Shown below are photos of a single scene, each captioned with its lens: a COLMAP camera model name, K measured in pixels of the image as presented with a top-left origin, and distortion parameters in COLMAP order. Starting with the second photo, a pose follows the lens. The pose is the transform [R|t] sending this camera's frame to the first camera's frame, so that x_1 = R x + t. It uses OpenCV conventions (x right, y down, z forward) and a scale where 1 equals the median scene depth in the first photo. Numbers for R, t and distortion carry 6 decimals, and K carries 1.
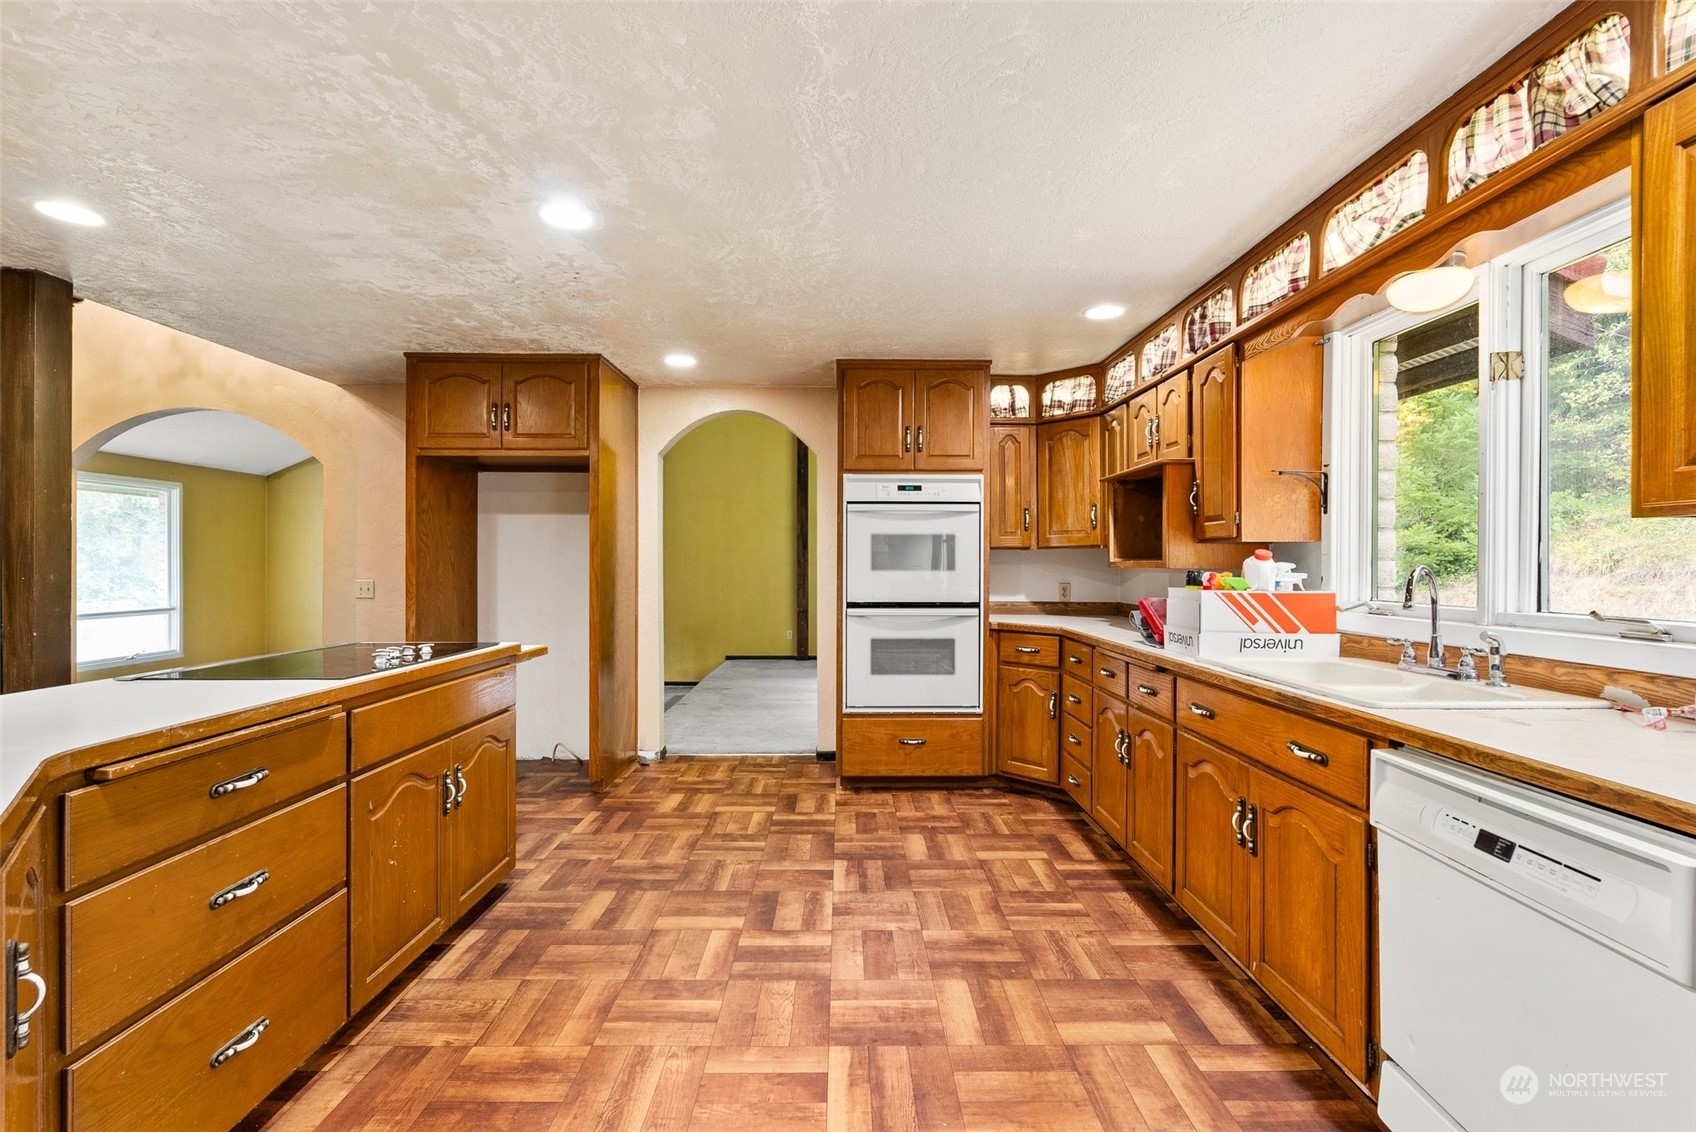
lens RADIAL K [[751.8, 0, 844.8], [0, 751.8, 560.0], [0, 0, 1]] dist [-0.008222, 0.002178]
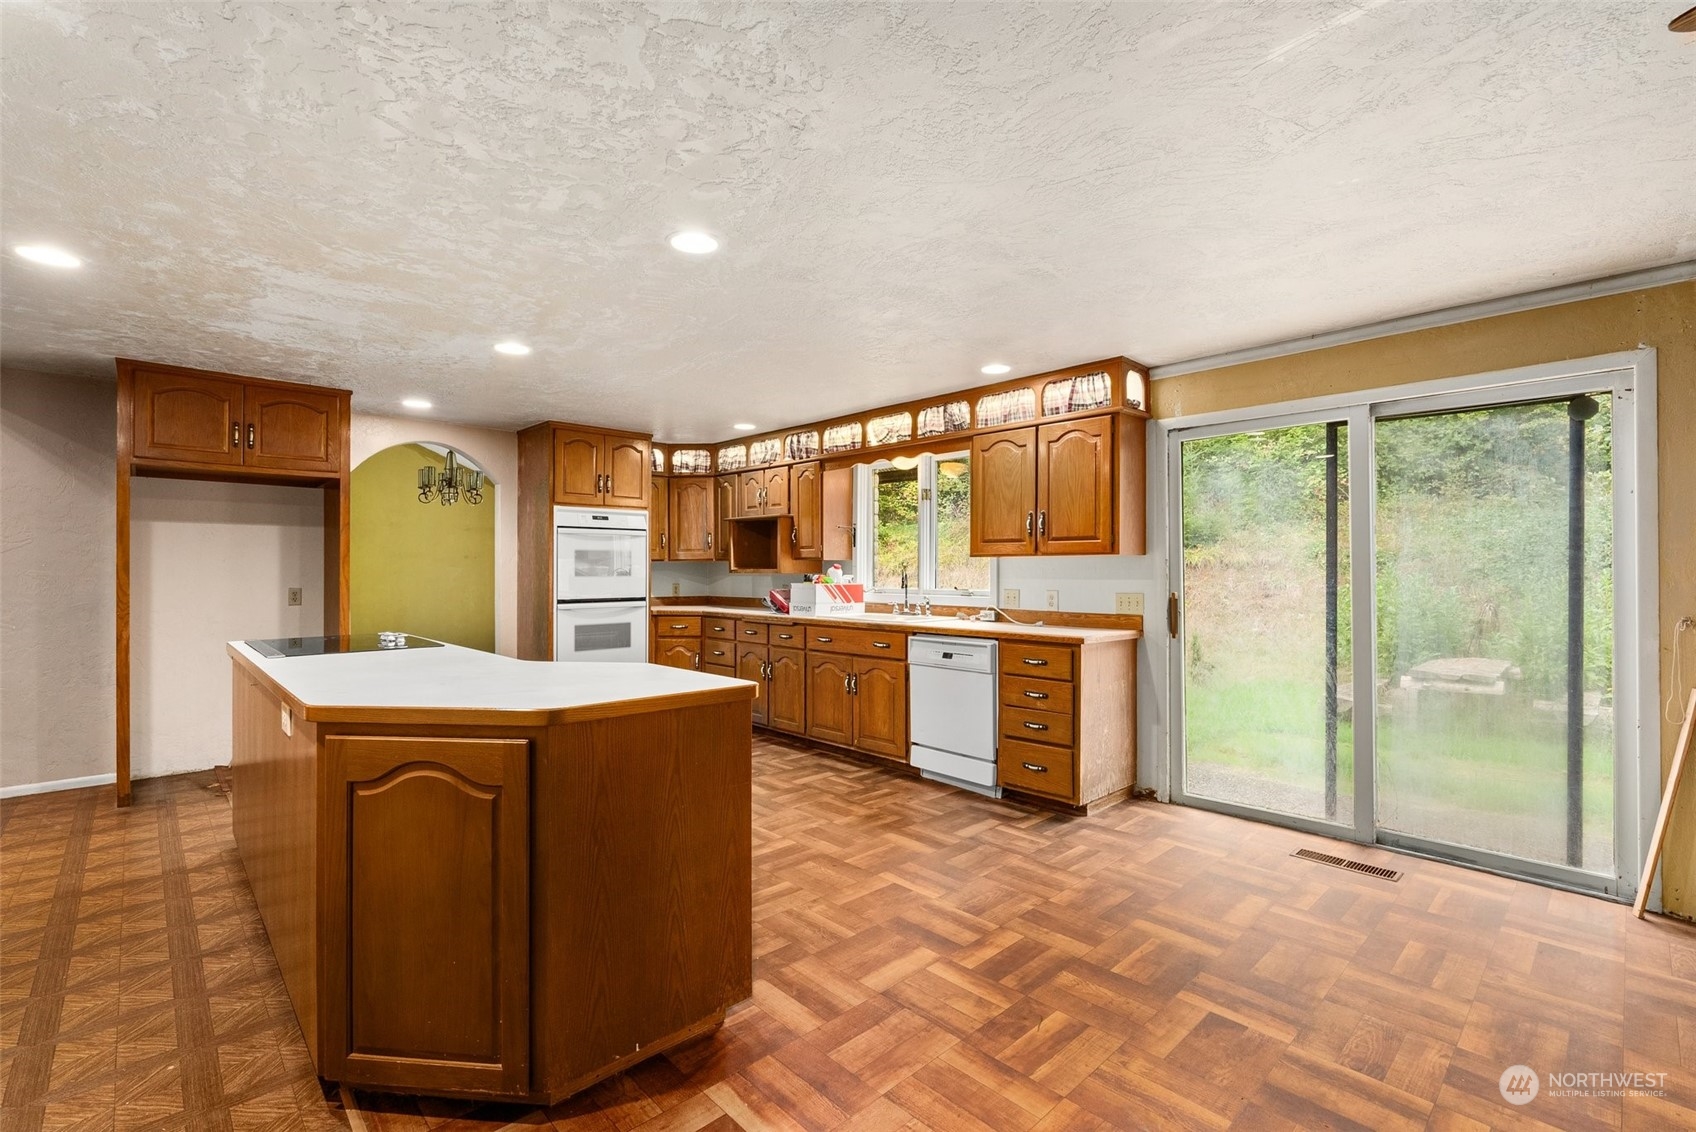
lens RADIAL K [[751.8, 0, 857.0], [0, 751.8, 557.1], [0, 0, 1]] dist [-0.008222, 0.002178]
pose [[0.724270, 0.007766, 0.689473, -0.706640], [-0.000292, 0.999940, -0.010956, -0.008588], [-0.689517, 0.007733, 0.724228, -0.468775]]
